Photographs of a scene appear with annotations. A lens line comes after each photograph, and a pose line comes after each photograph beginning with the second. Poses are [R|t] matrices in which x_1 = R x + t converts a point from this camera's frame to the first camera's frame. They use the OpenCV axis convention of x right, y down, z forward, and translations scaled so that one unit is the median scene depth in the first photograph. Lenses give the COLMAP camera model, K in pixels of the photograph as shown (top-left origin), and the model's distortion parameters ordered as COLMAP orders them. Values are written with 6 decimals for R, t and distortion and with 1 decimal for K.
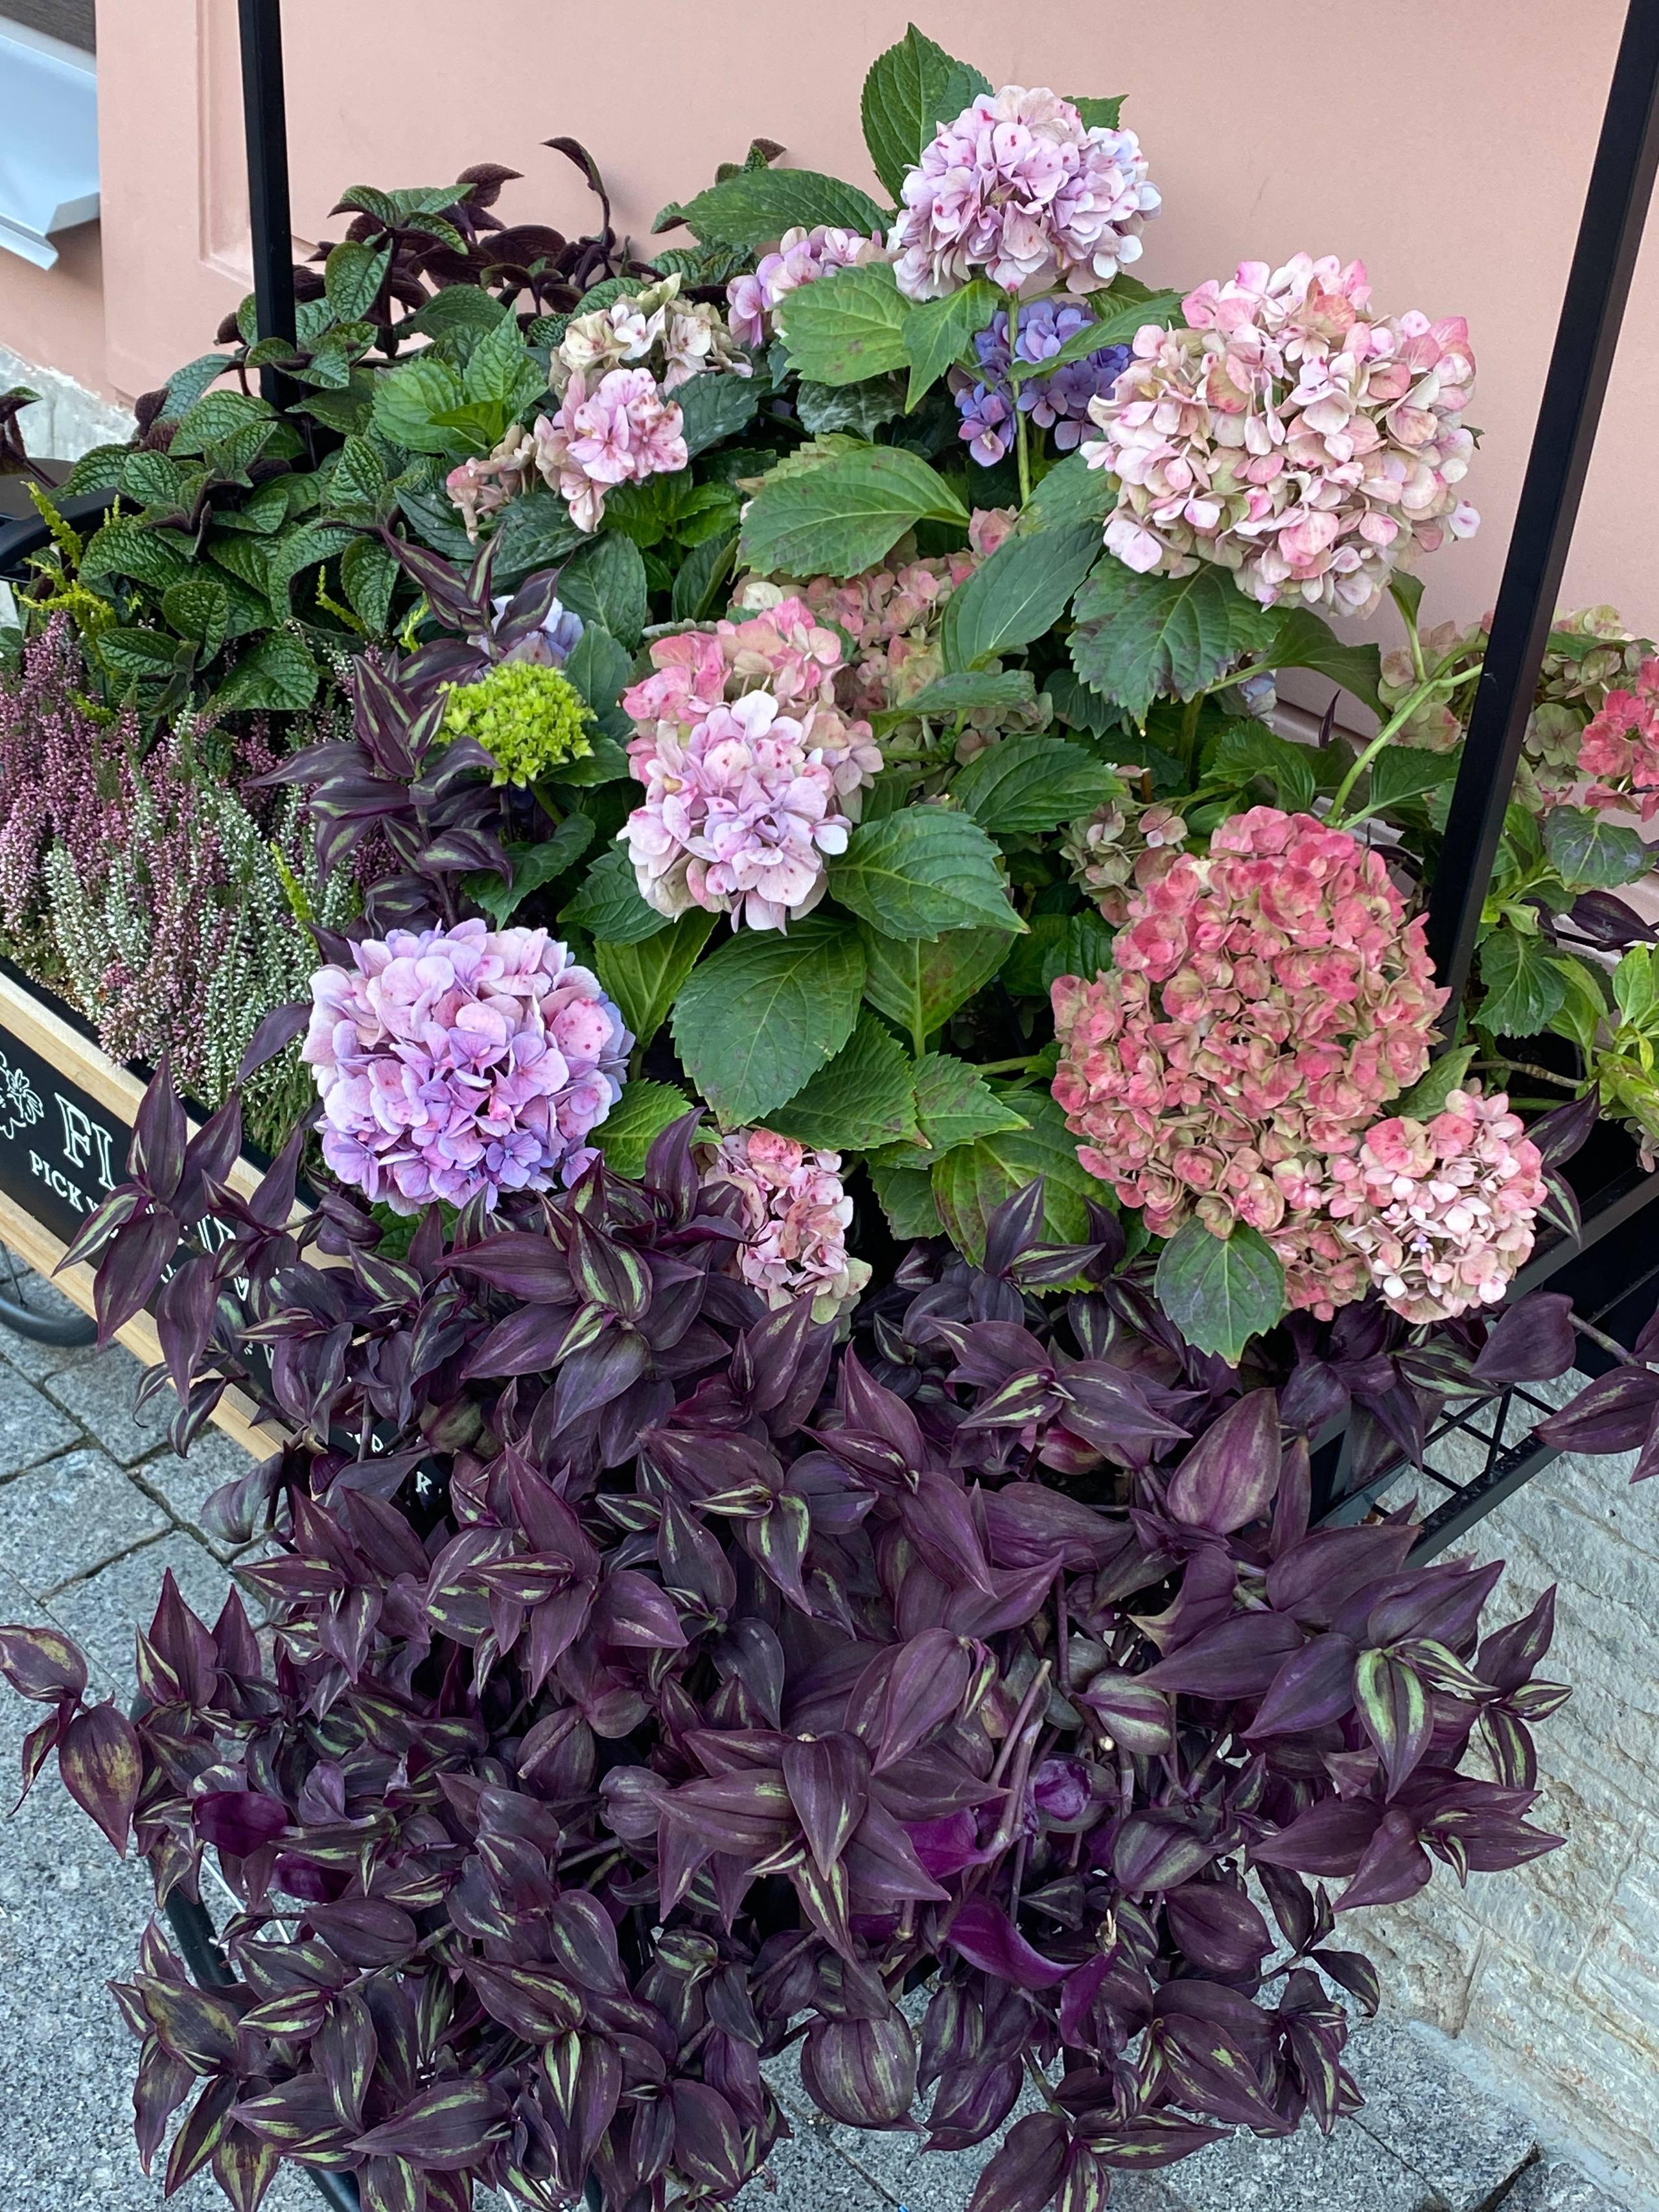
lens RADIAL K [[2724.6, 0, 817.1], [0, 2724.6, 1107.3], [0, 0, 1]] dist [0.086962, 0.000000]
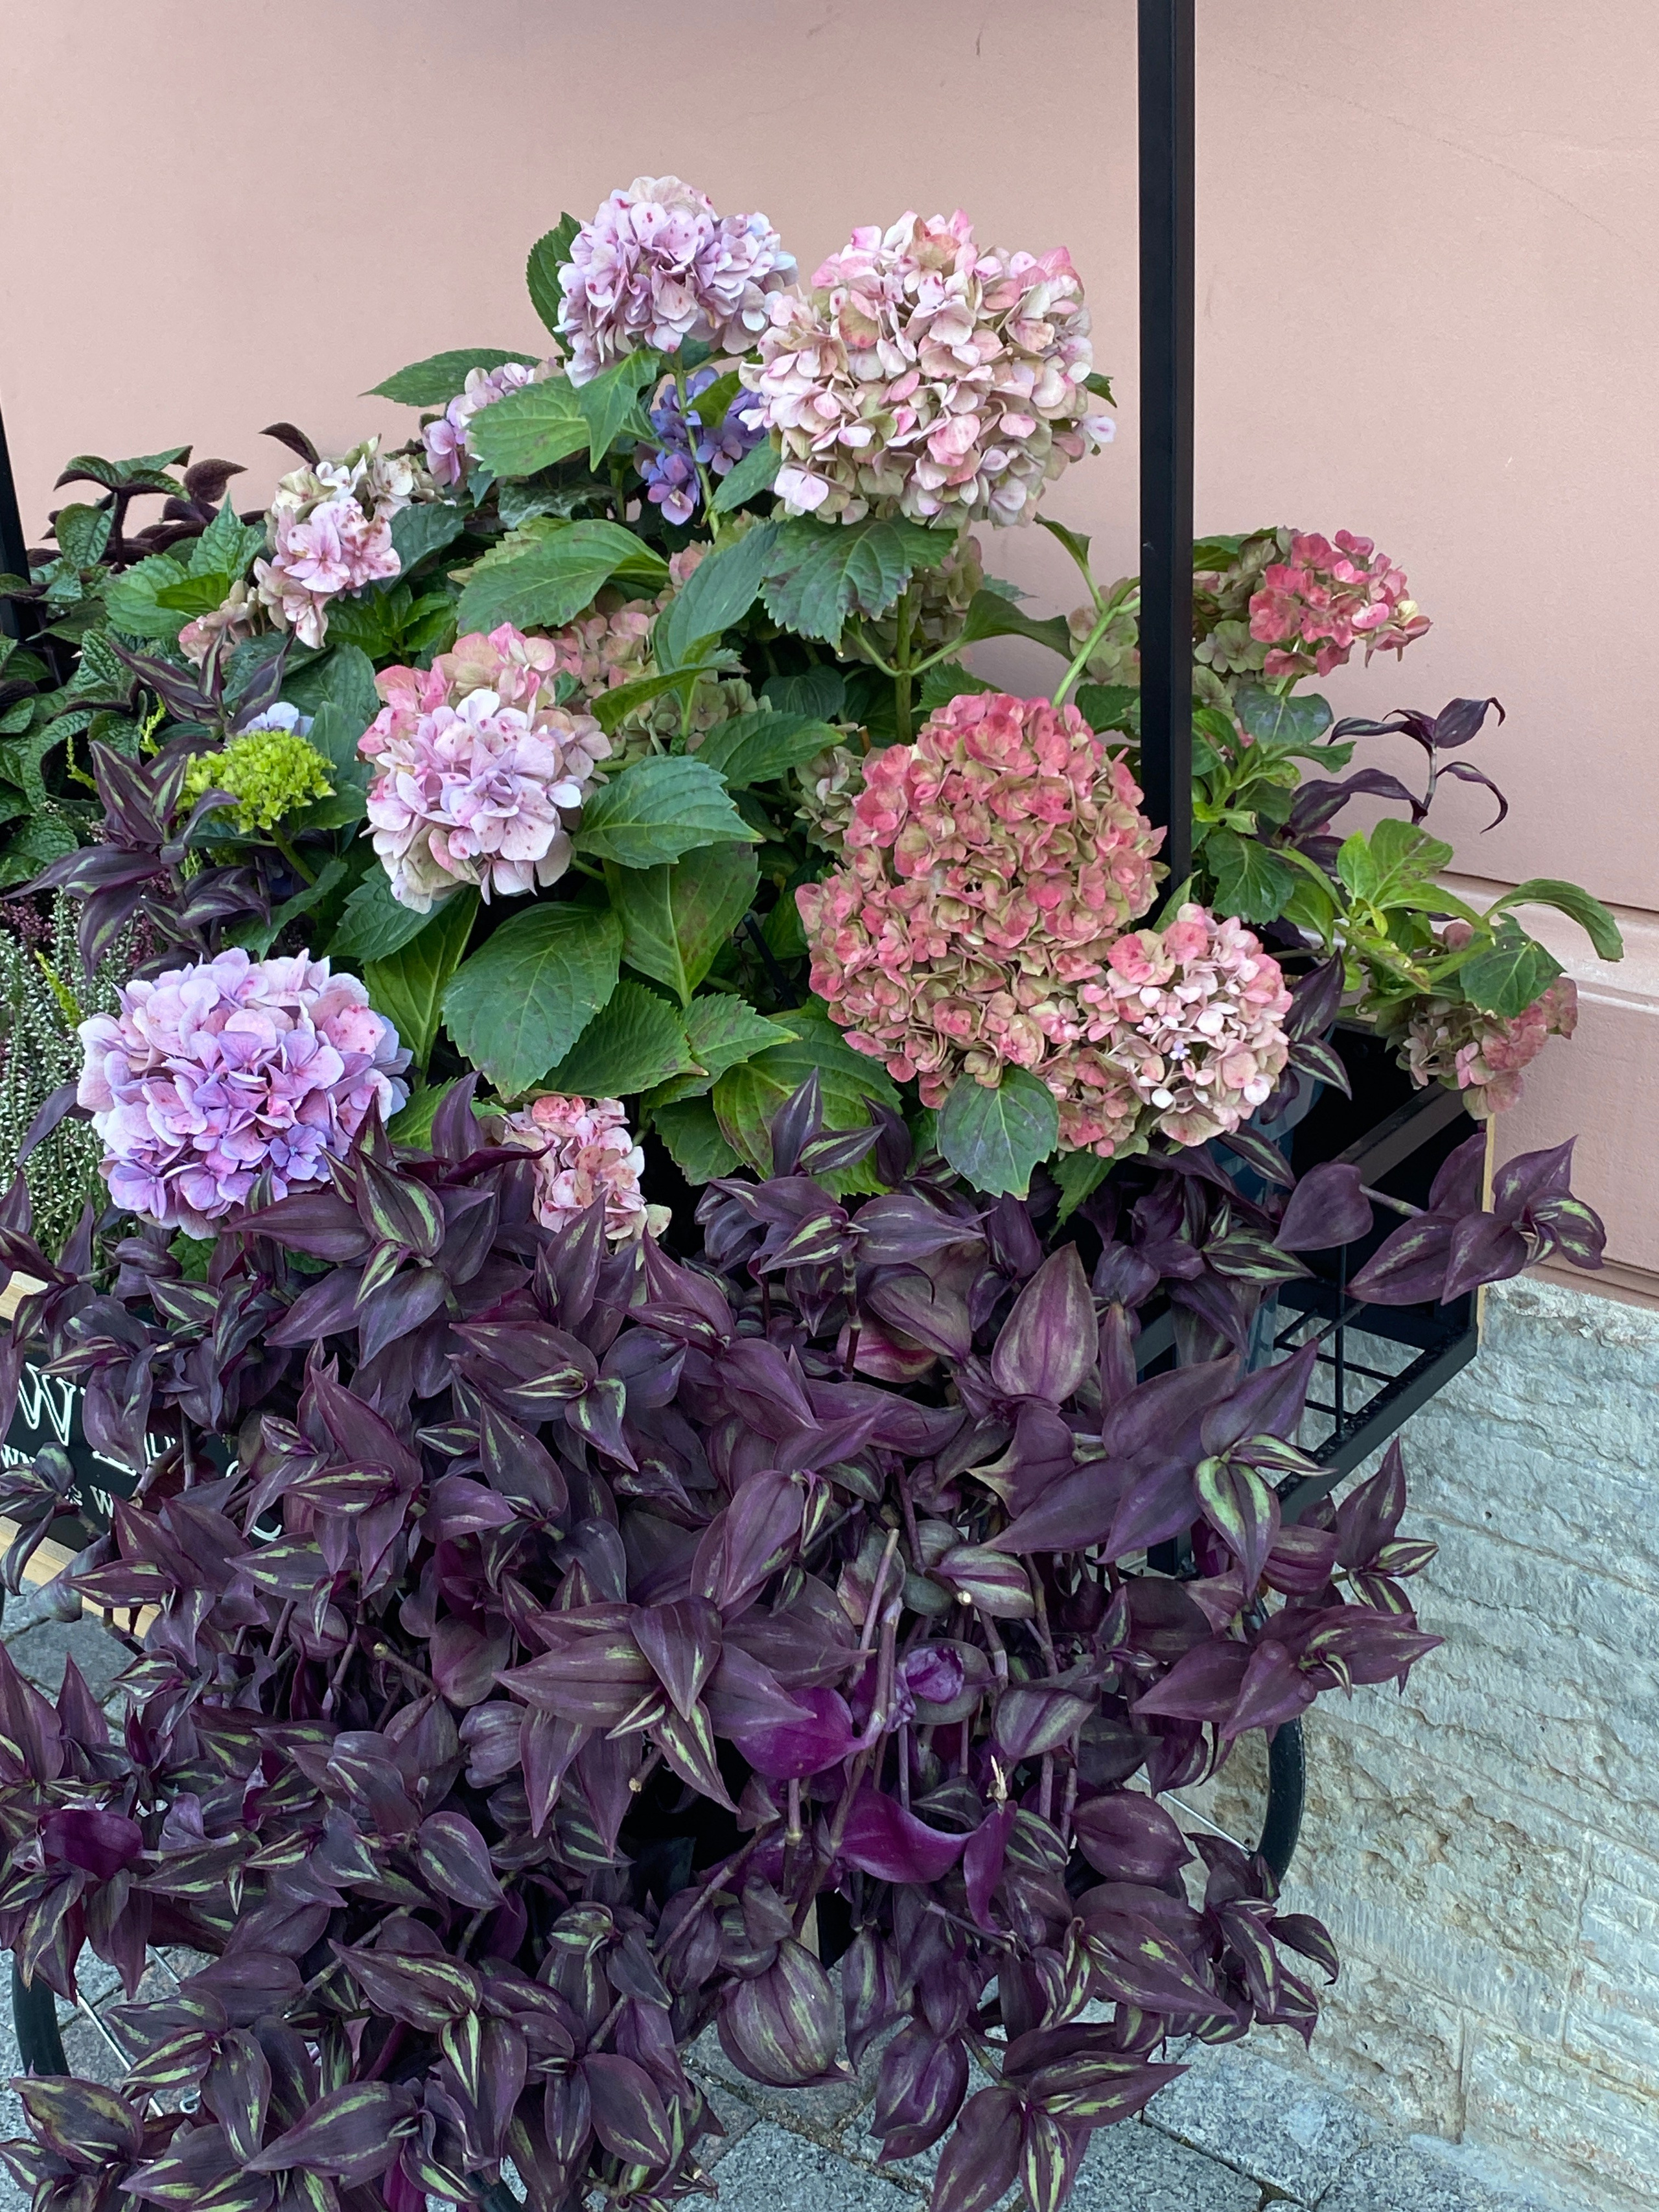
lens RADIAL K [[2724.6, 0, 844.7], [0, 2724.6, 1102.6], [0, 0, 1]] dist [0.086962, 0.000000]
pose [[0.985948, -0.154032, 0.064664, 0.025076], [0.163818, 0.967305, -0.193608, 0.229883], [-0.032728, 0.201480, 0.978946, 0.001986]]
